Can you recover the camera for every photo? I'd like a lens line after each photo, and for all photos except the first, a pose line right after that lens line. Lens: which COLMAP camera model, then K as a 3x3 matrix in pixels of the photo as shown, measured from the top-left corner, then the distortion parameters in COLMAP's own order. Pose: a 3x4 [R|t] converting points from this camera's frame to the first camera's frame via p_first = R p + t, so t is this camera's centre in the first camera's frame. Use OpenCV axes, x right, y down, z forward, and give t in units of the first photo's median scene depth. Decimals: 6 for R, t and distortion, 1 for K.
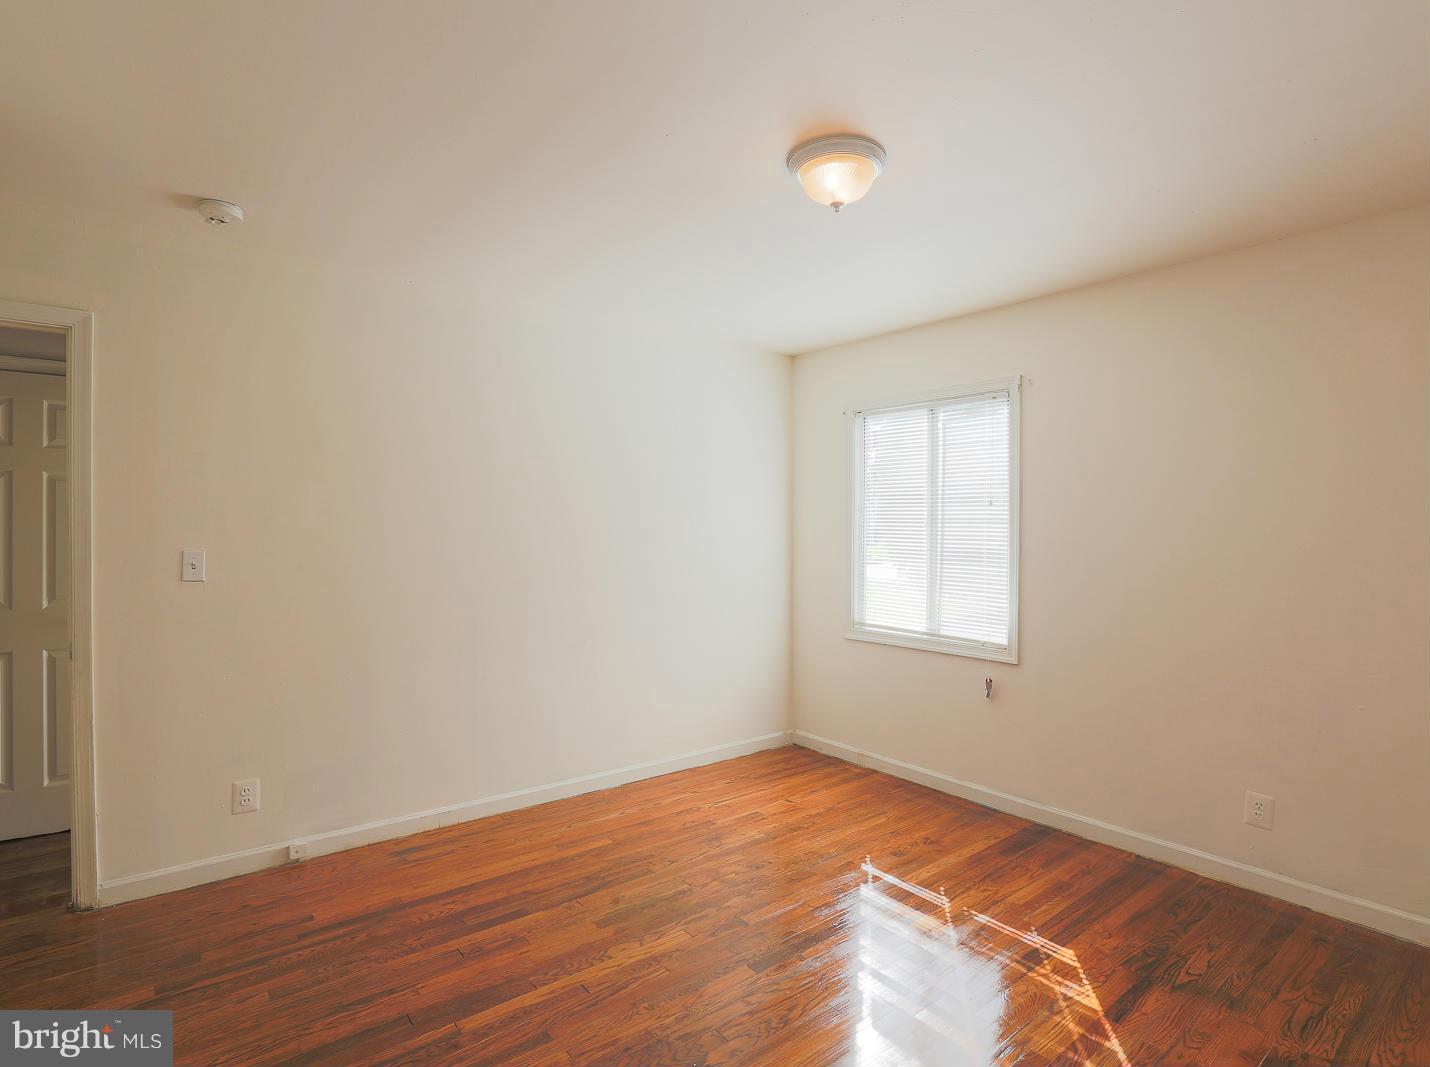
lens RADIAL K [[747.4, 0, 720.9], [0, 747.4, 532.8], [0, 0, 1]] dist [-0.056697, 0.022220]
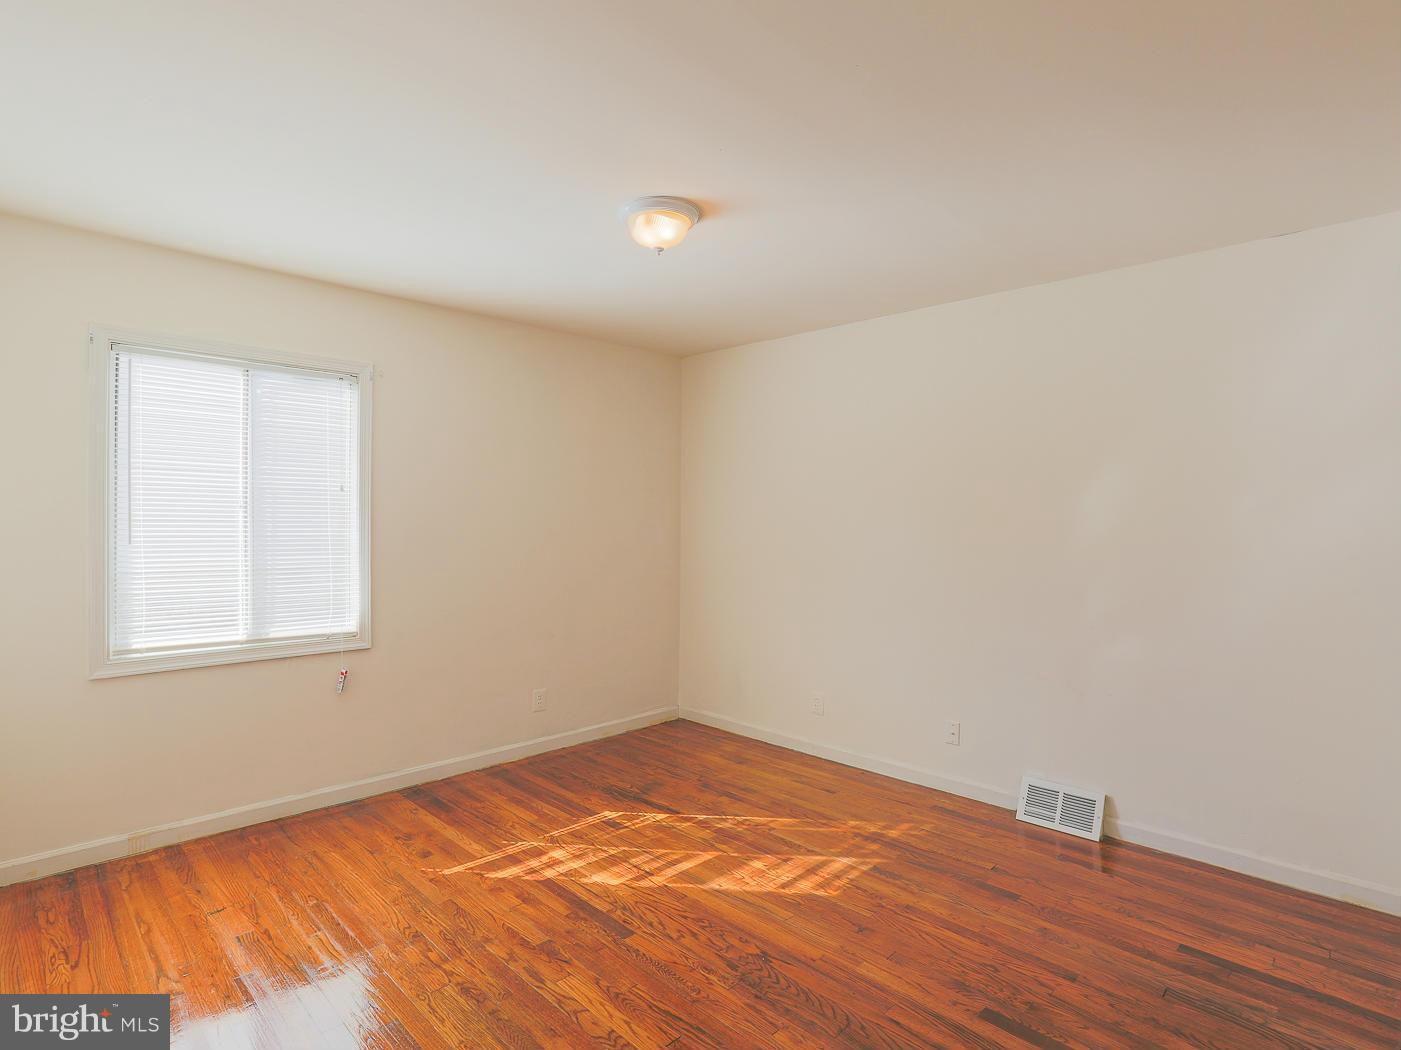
lens RADIAL K [[732.2, 0, 706.3], [0, 732.2, 524.3], [0, 0, 1]] dist [-0.056697, 0.022220]
pose [[-0.122738, -0.012189, 0.992364, -0.702496], [0.000180, 0.999924, 0.012304, -0.004919], [-0.992439, 0.001689, -0.122726, 0.725715]]
